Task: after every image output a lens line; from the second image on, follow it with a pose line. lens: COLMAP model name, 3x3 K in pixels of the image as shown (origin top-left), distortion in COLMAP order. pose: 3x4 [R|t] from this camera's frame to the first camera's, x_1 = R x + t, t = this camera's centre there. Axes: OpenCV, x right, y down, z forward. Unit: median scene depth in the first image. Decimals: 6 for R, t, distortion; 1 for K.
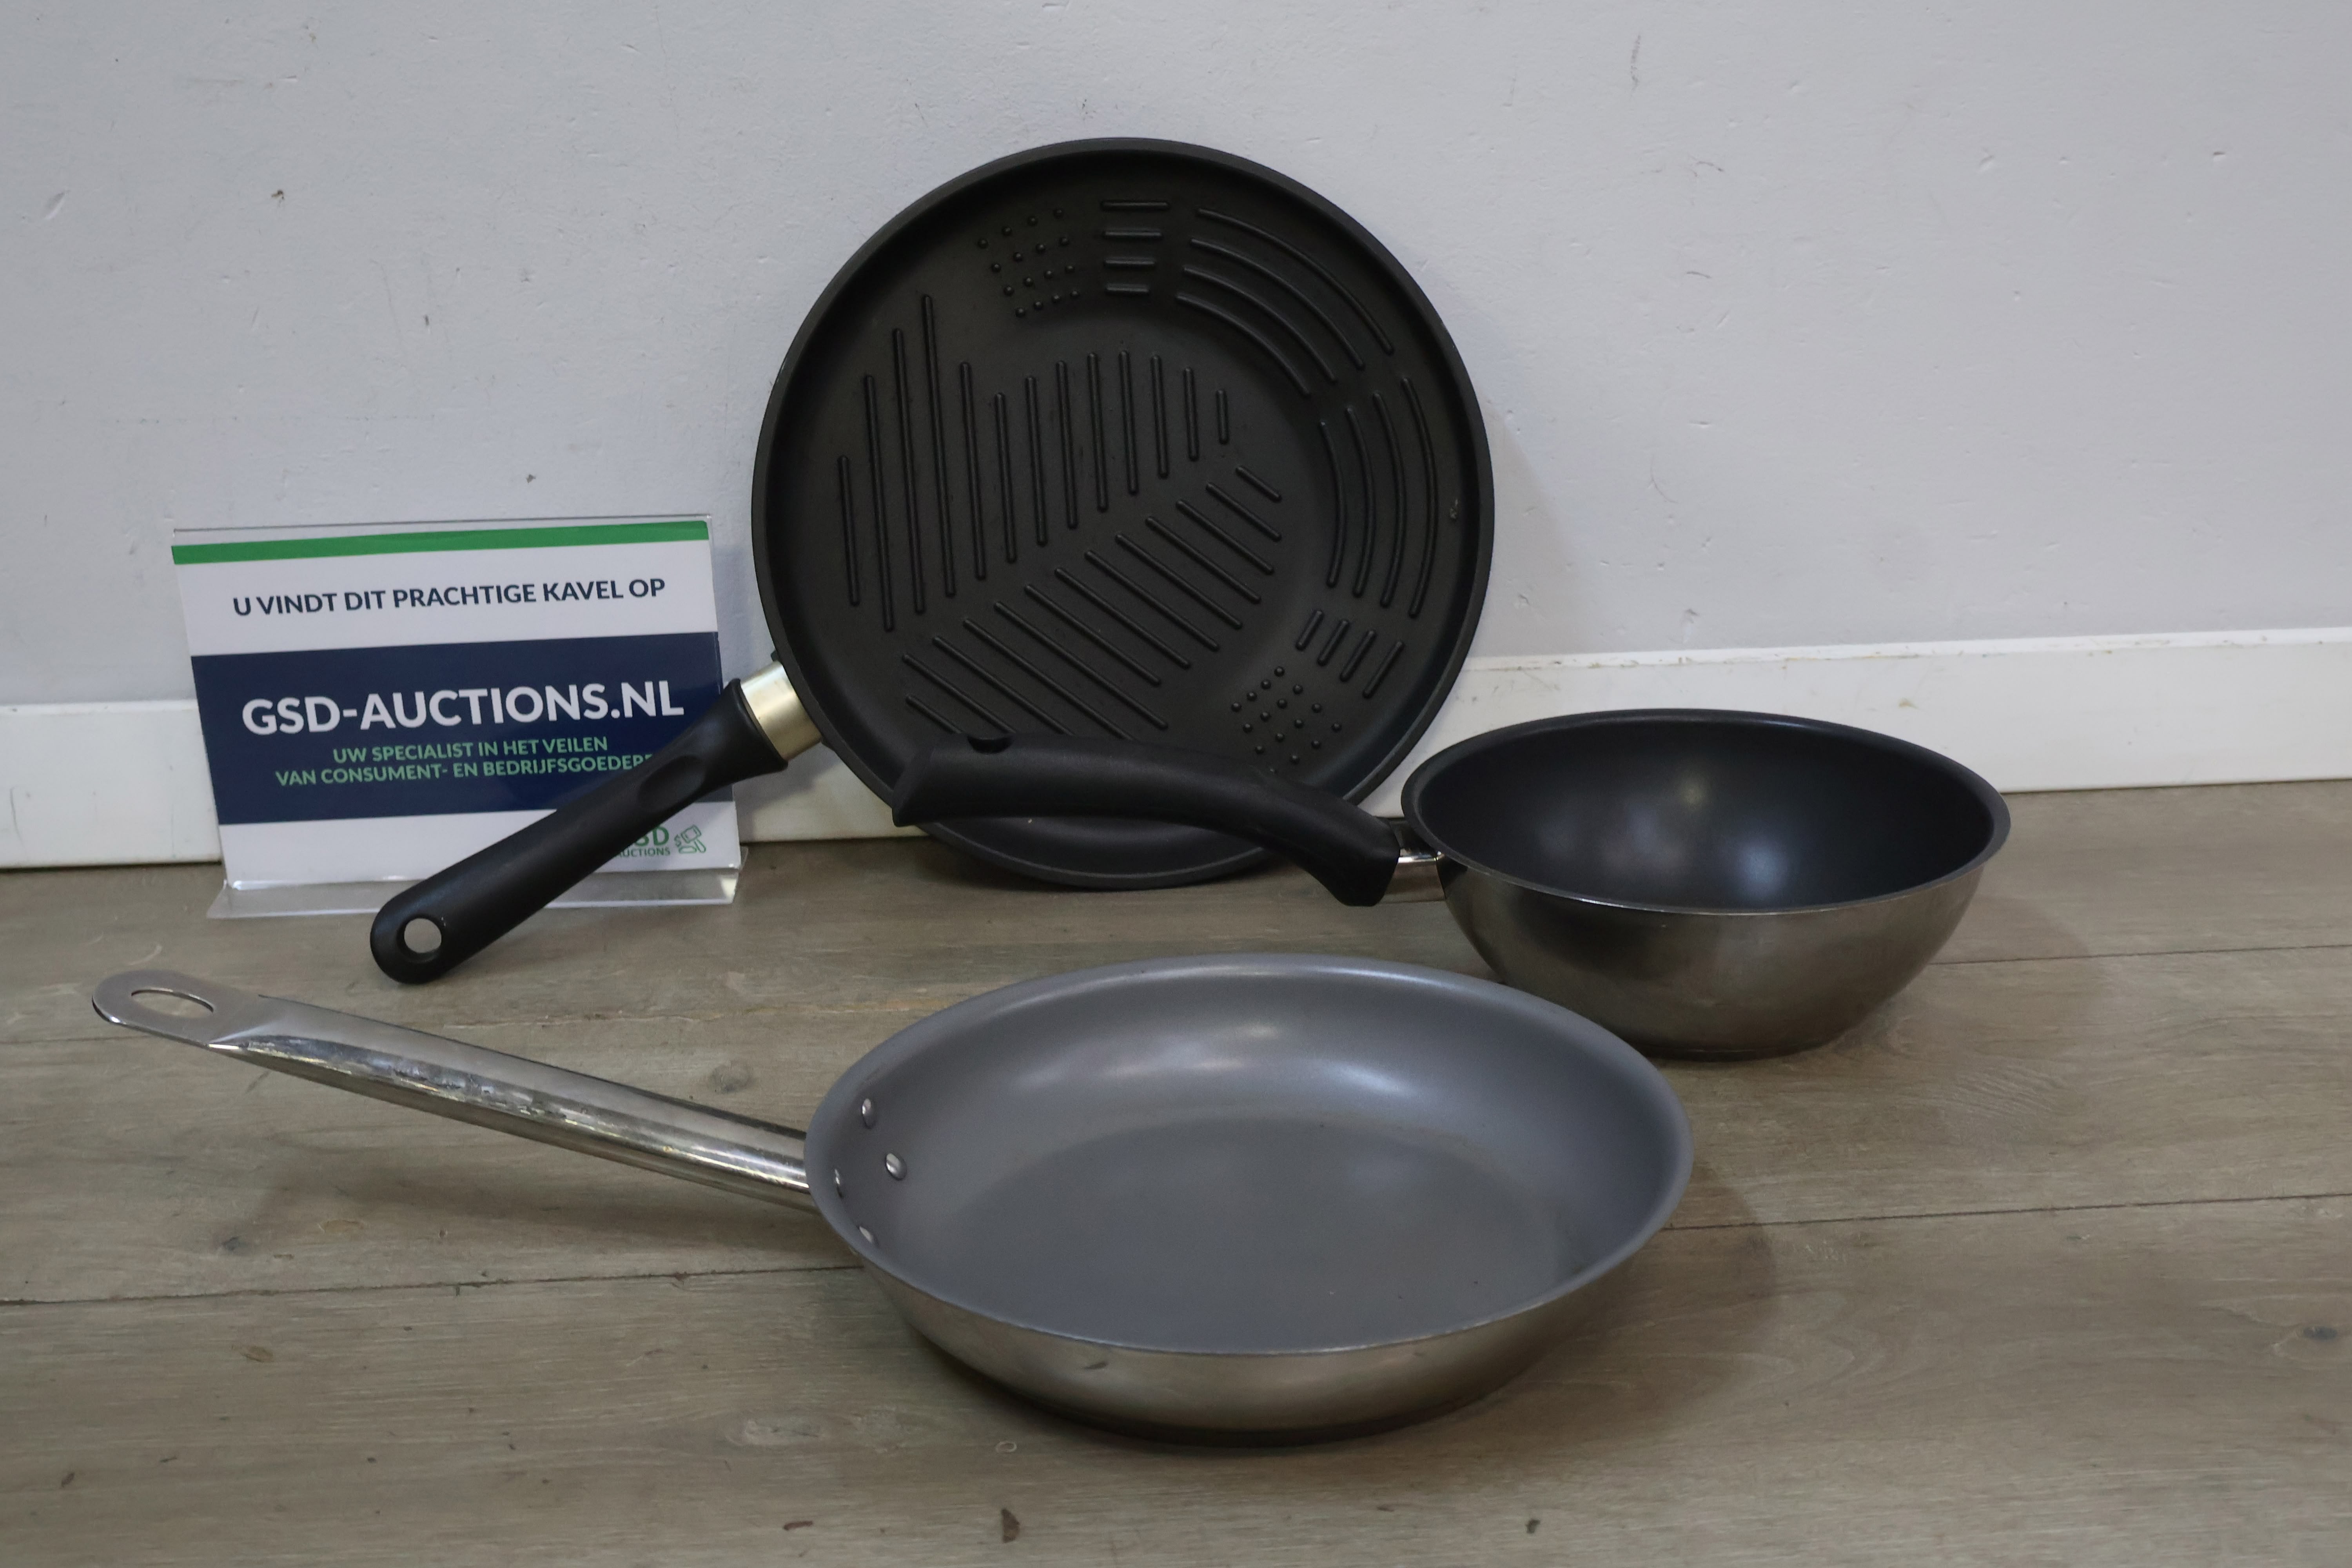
lens RADIAL K [[2779.4, 0, 1189.6], [0, 2779.4, 769.6], [0, 0, 1]] dist [-0.000427, 0.000000]
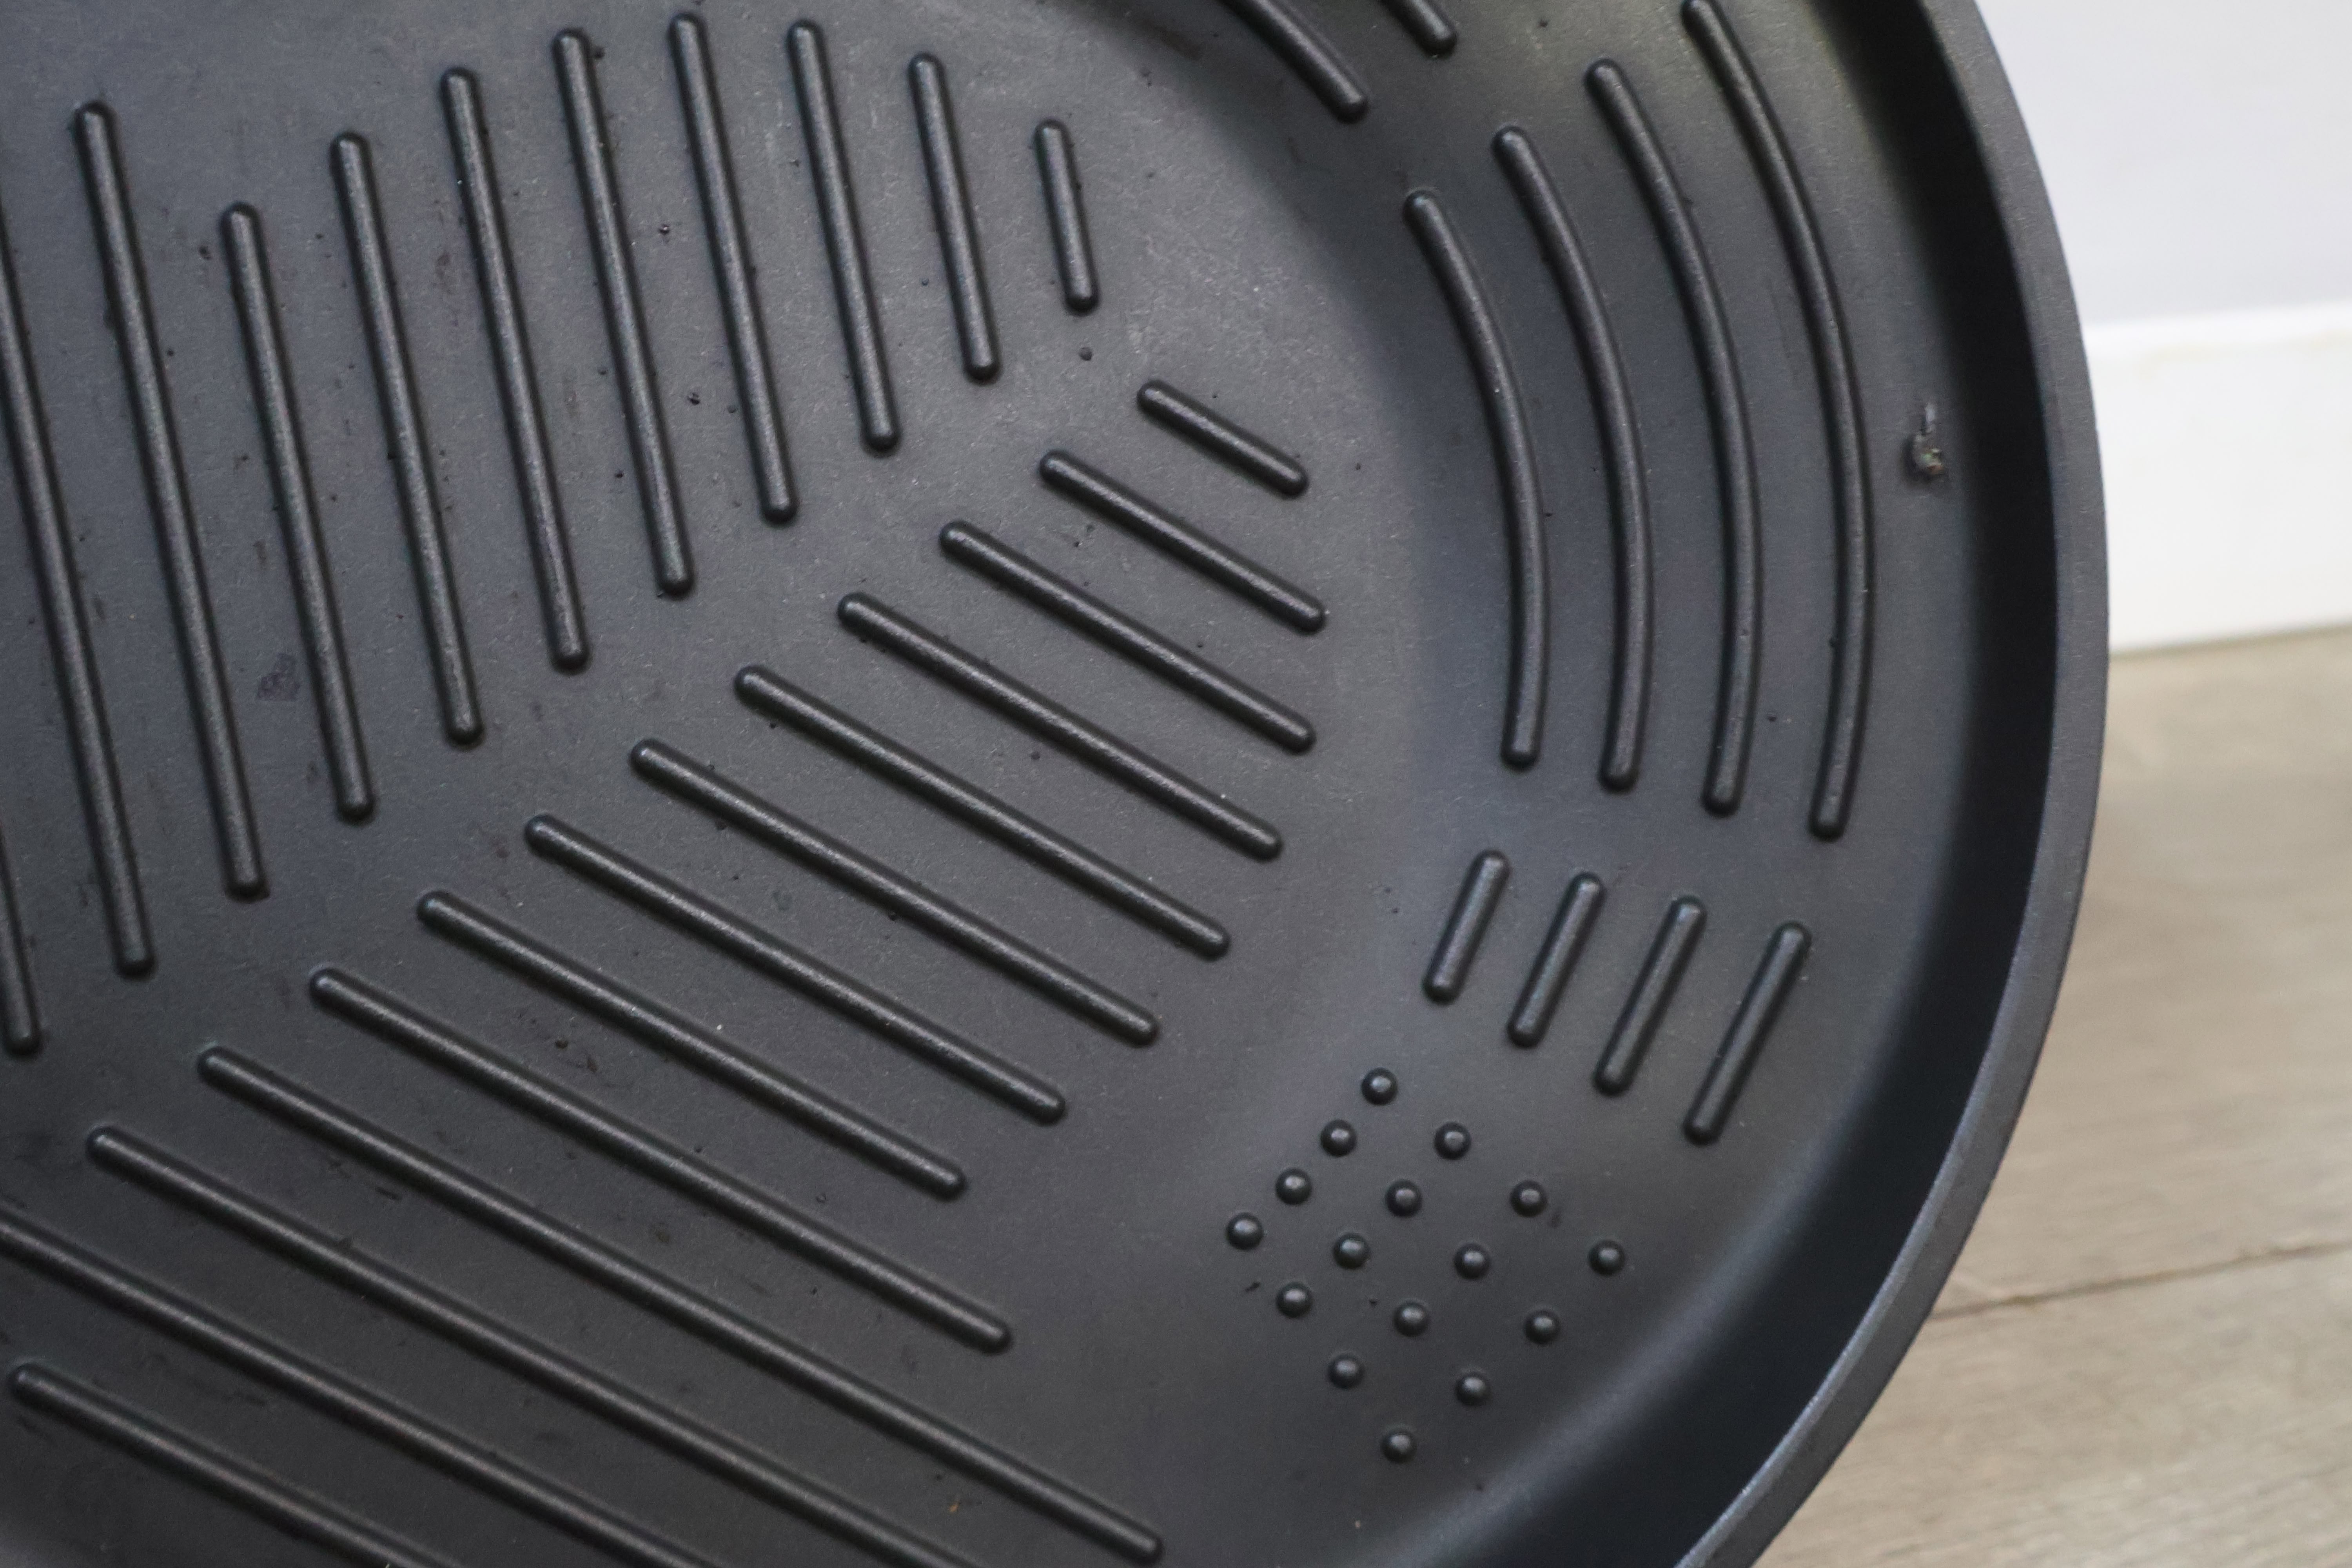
lens RADIAL K [[2779.4, 0, 1175.6], [0, 2779.4, 792.3], [0, 0, 1]] dist [-0.000427, 0.000000]
pose [[0.990435, -0.121157, 0.066030, -0.003132], [0.125546, 0.989826, -0.066956, -0.050100], [-0.057246, 0.074605, 0.995569, 0.739691]]
